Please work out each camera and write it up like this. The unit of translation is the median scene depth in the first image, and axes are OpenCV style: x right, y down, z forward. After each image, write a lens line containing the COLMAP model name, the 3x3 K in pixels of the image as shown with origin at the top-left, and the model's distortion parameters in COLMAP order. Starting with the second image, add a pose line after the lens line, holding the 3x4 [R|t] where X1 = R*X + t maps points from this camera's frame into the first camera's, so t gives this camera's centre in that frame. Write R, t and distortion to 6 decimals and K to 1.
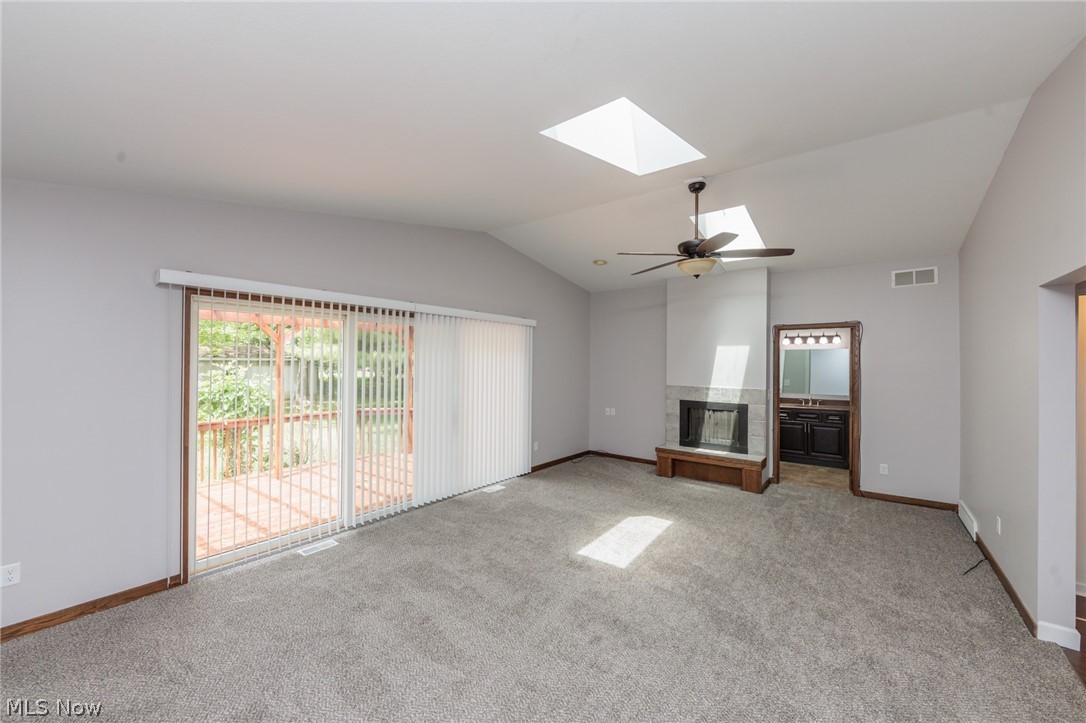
lens RADIAL K [[426.4, 0, 545.2], [0, 426.4, 361.4], [0, 0, 1]] dist [-0.001054, -0.000143]
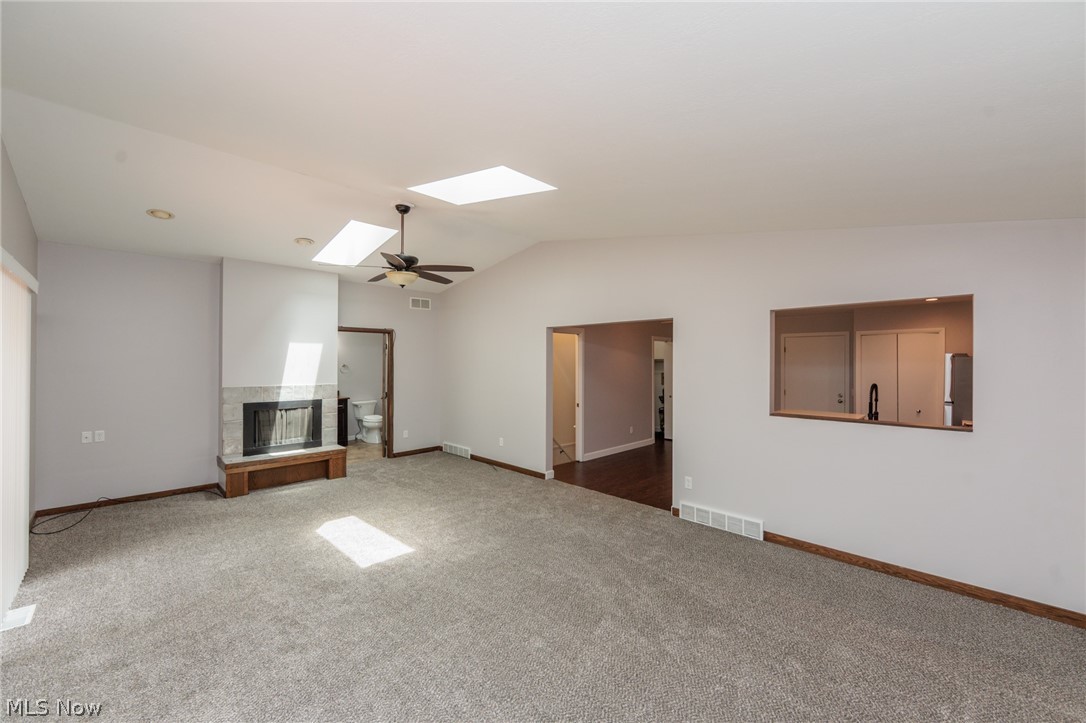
lens RADIAL K [[426.4, 0, 545.2], [0, 426.4, 361.4], [0, 0, 1]] dist [-0.001054, -0.000143]
pose [[0.123040, -0.006740, 0.992379, -0.499923], [-0.005873, 0.999954, 0.007520, -0.004429], [-0.992384, -0.006754, 0.122994, 0.315162]]
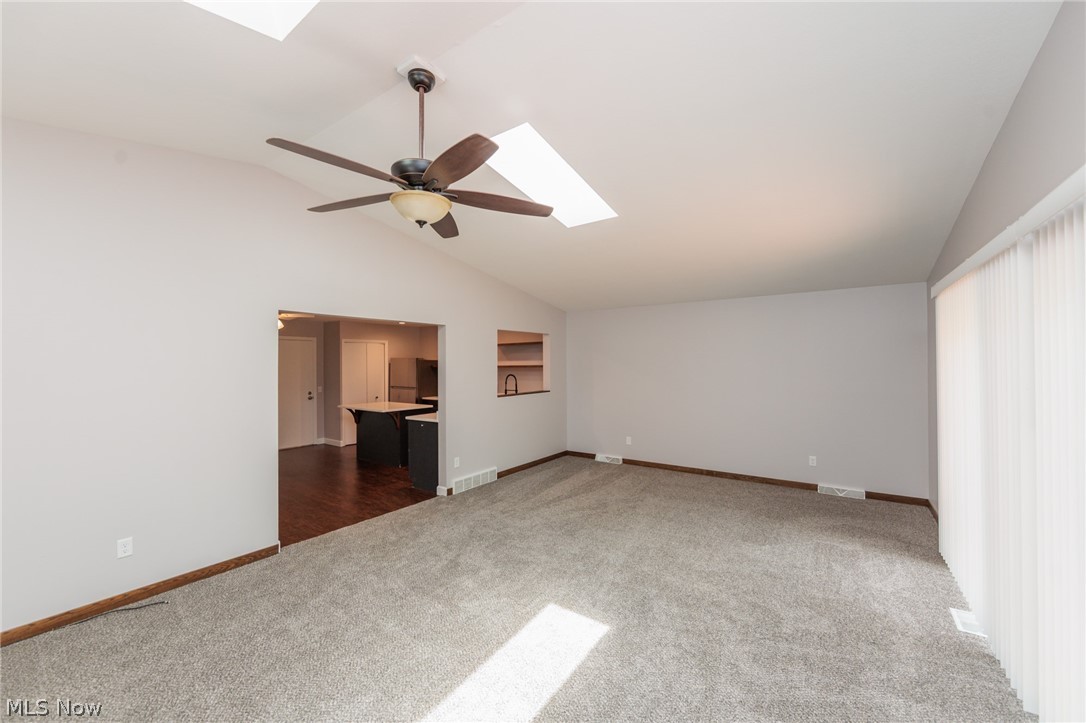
lens RADIAL K [[426.4, 0, 545.2], [0, 426.4, 361.4], [0, 0, 1]] dist [-0.001054, -0.000143]
pose [[-0.999535, 0.000527, -0.030499, 0.132807], [0.000881, 0.999932, -0.011601, 0.010527], [0.030490, -0.011623, -0.999467, 1.091987]]
